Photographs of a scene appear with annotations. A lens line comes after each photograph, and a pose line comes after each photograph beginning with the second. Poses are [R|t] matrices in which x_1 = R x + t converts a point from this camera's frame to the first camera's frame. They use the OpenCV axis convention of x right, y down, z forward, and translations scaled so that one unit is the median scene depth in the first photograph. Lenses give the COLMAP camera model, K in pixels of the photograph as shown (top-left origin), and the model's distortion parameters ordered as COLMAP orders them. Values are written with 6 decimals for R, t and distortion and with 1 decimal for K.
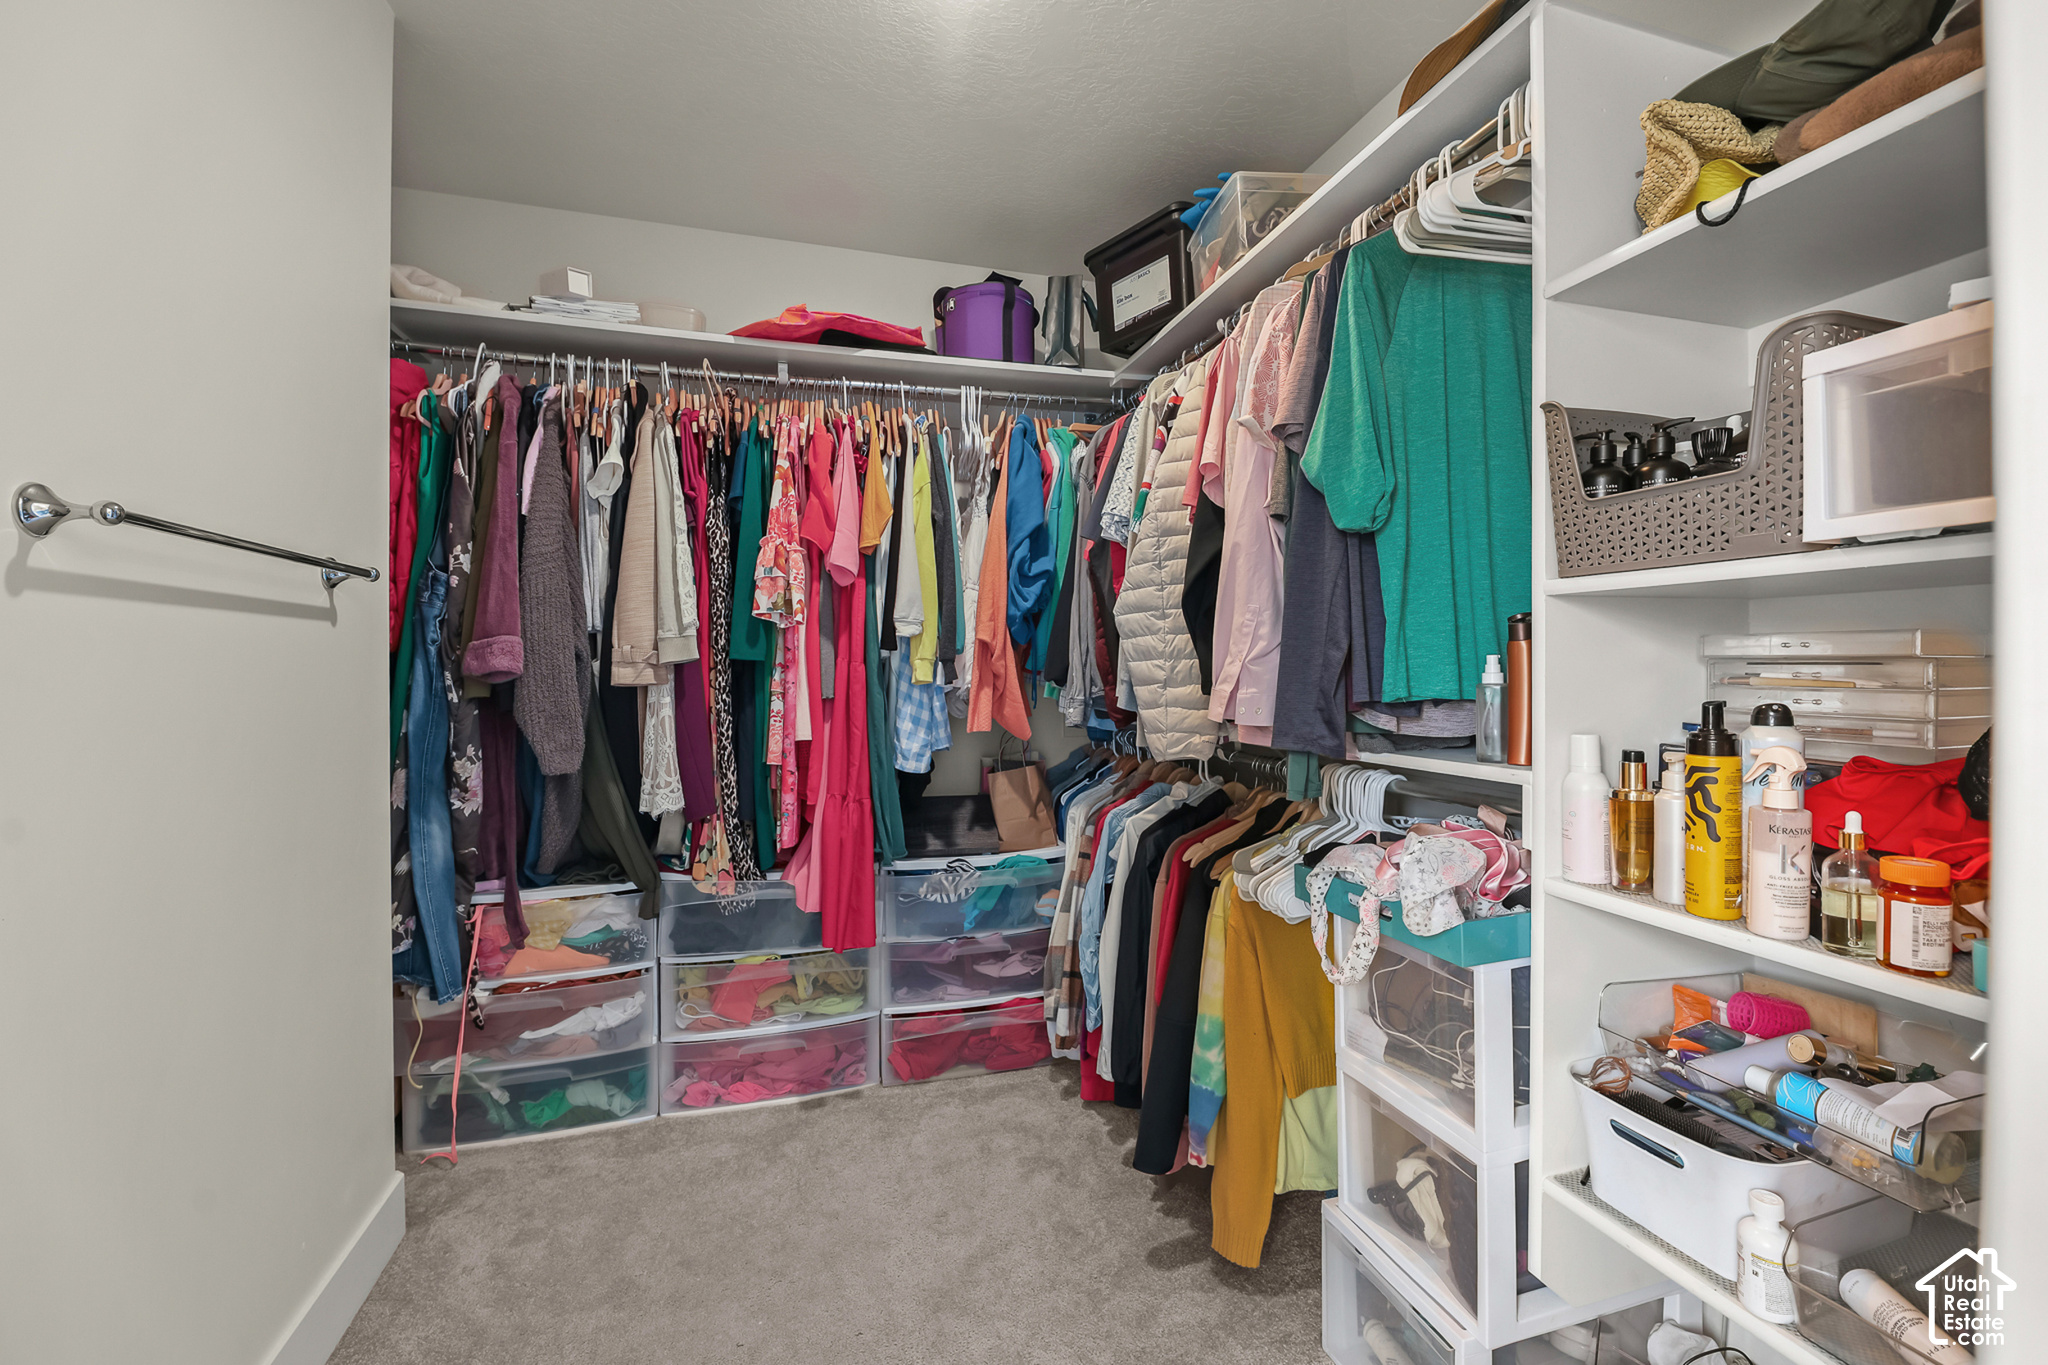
lens RADIAL K [[838.2, 0, 1021.8], [0, 838.2, 675.0], [0, 0, 1]] dist [0.003123, 0.000223]
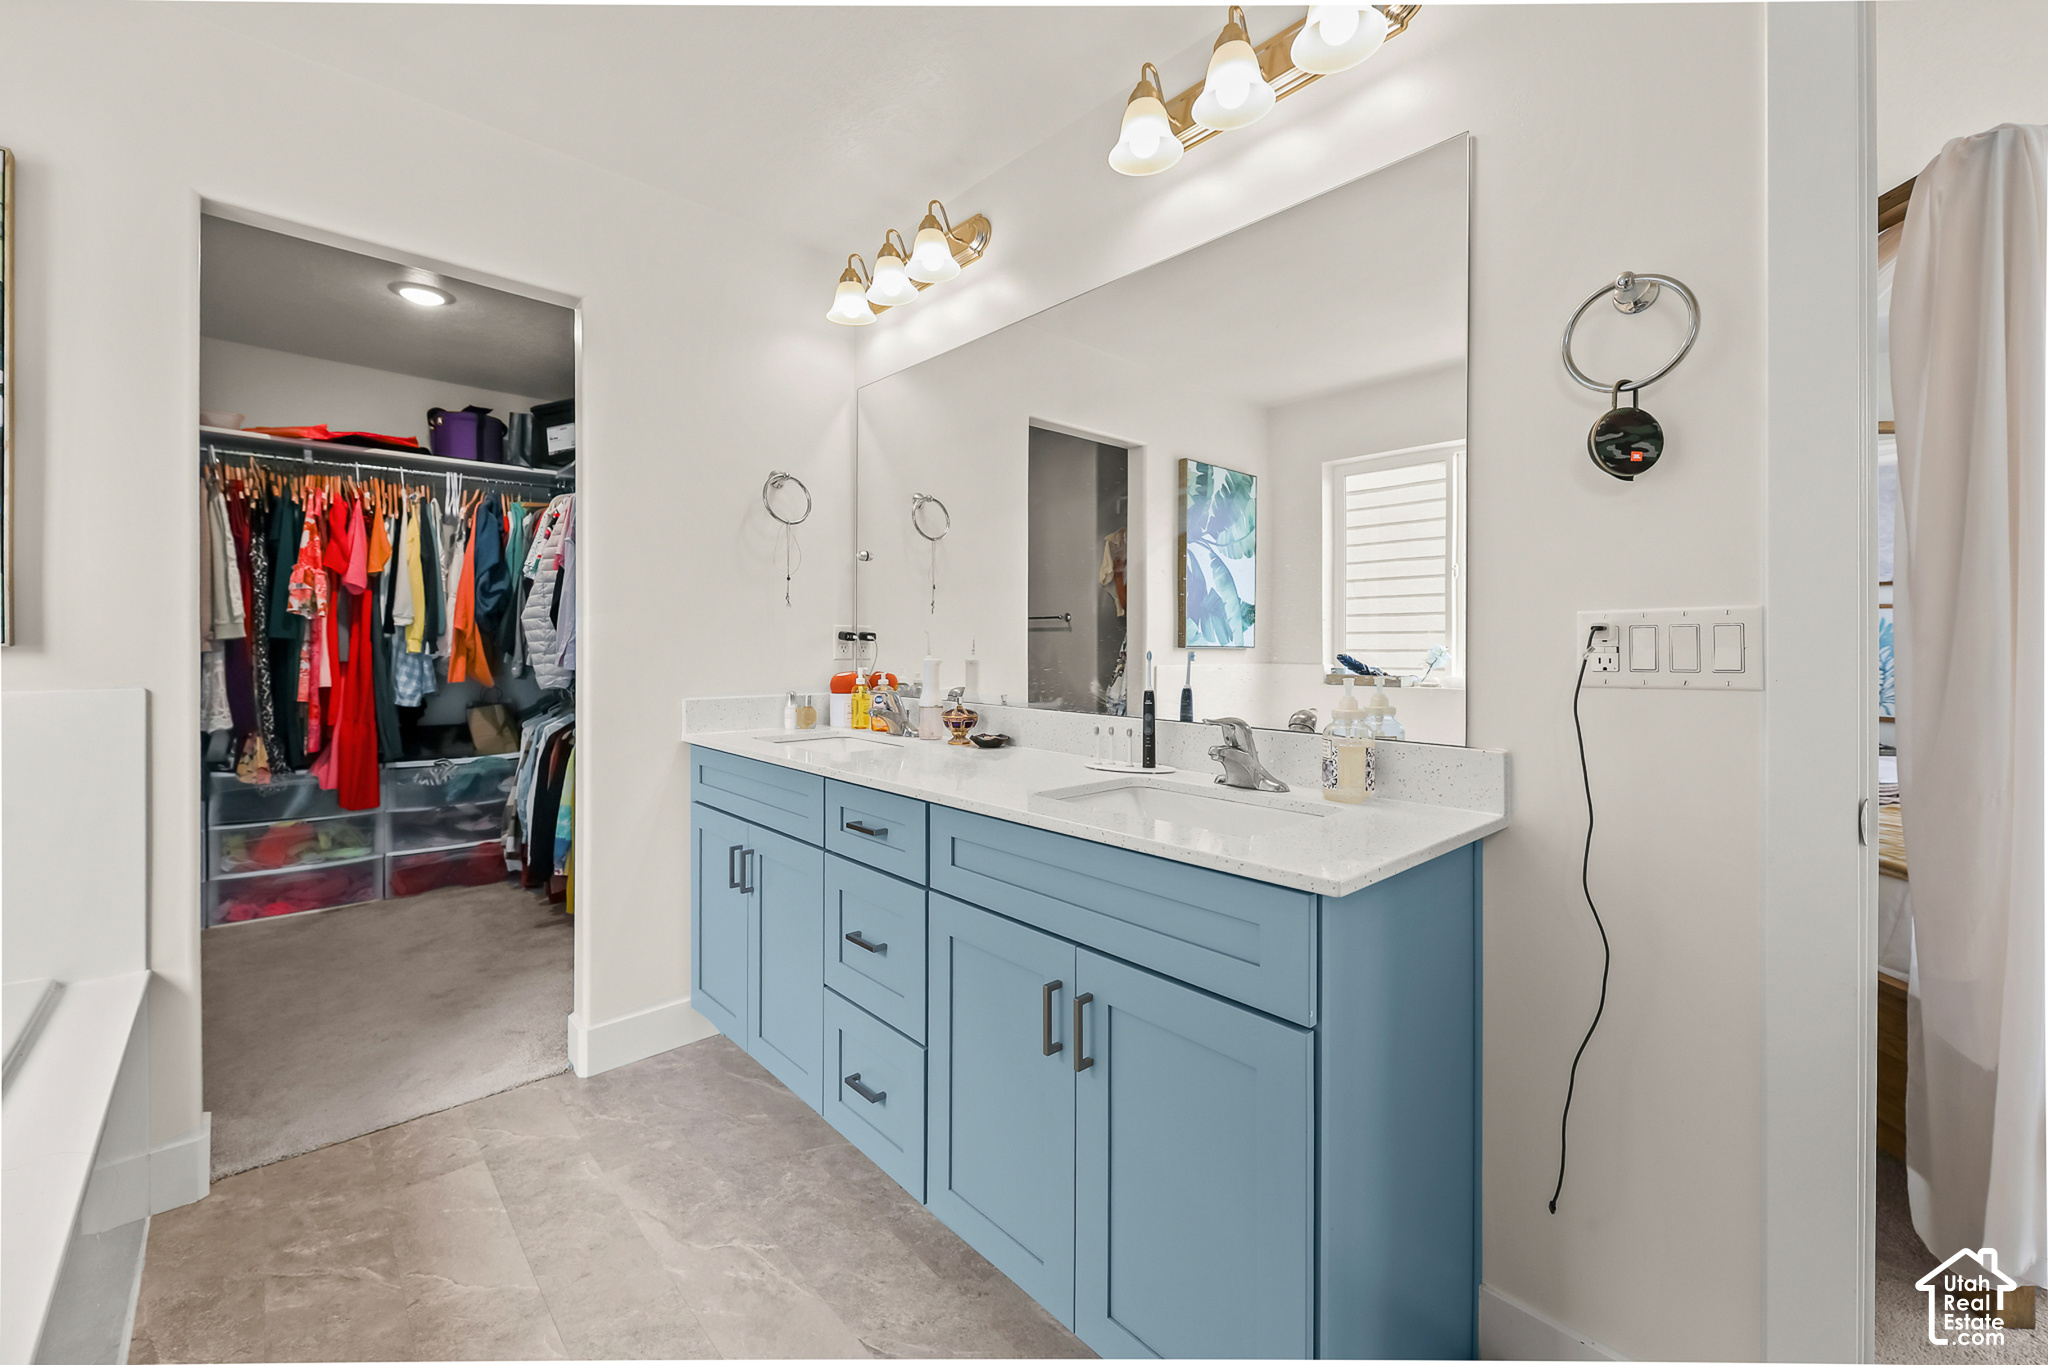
lens RADIAL K [[838.2, 0, 1026.4], [0, 838.2, 662.0], [0, 0, 1]] dist [0.003123, 0.000223]
pose [[0.898922, 0.002560, 0.438100, 0.249557], [-0.004453, 0.999985, 0.003295, 0.016435], [-0.438085, -0.004913, 0.898920, -1.063379]]
